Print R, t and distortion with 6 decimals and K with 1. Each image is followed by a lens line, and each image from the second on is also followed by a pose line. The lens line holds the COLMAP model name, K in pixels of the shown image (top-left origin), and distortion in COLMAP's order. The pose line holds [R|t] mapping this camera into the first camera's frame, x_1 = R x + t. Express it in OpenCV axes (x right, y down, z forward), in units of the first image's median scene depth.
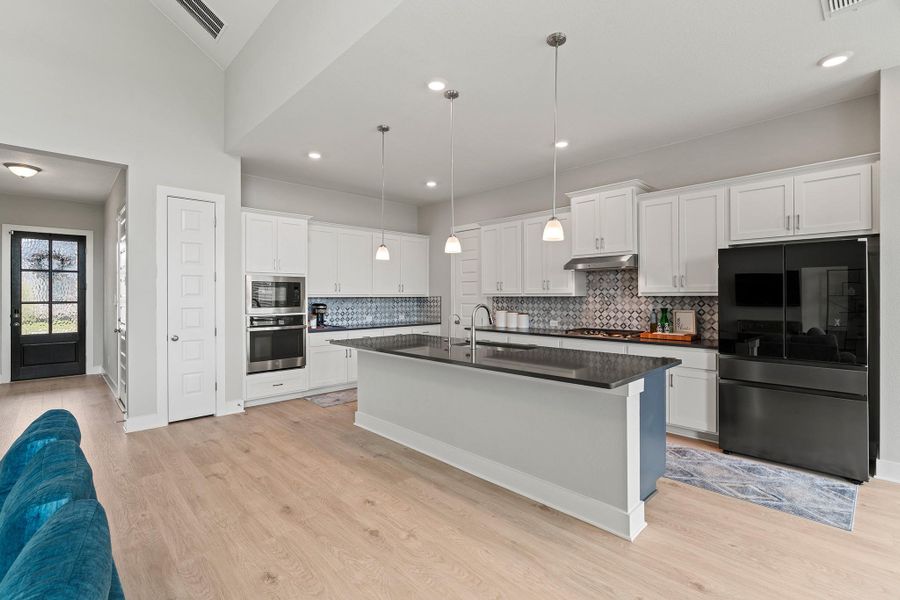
lens RADIAL K [[407.7, 0, 446.8], [0, 407.7, 295.0], [0, 0, 1]] dist [-0.008463, 0.002687]
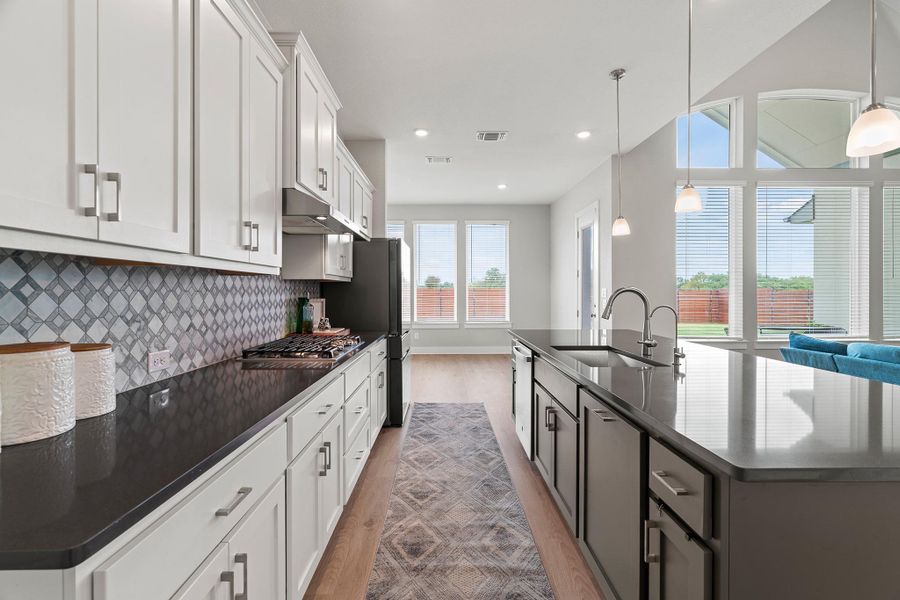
lens RADIAL K [[407.7, 0, 445.8], [0, 407.7, 294.5], [0, 0, 1]] dist [-0.008463, 0.002687]
pose [[-0.727622, -0.000602, 0.685978, -0.124915], [0.001677, 0.999995, 0.002656, 0.026664], [-0.685976, 0.003083, -0.727618, 1.404163]]
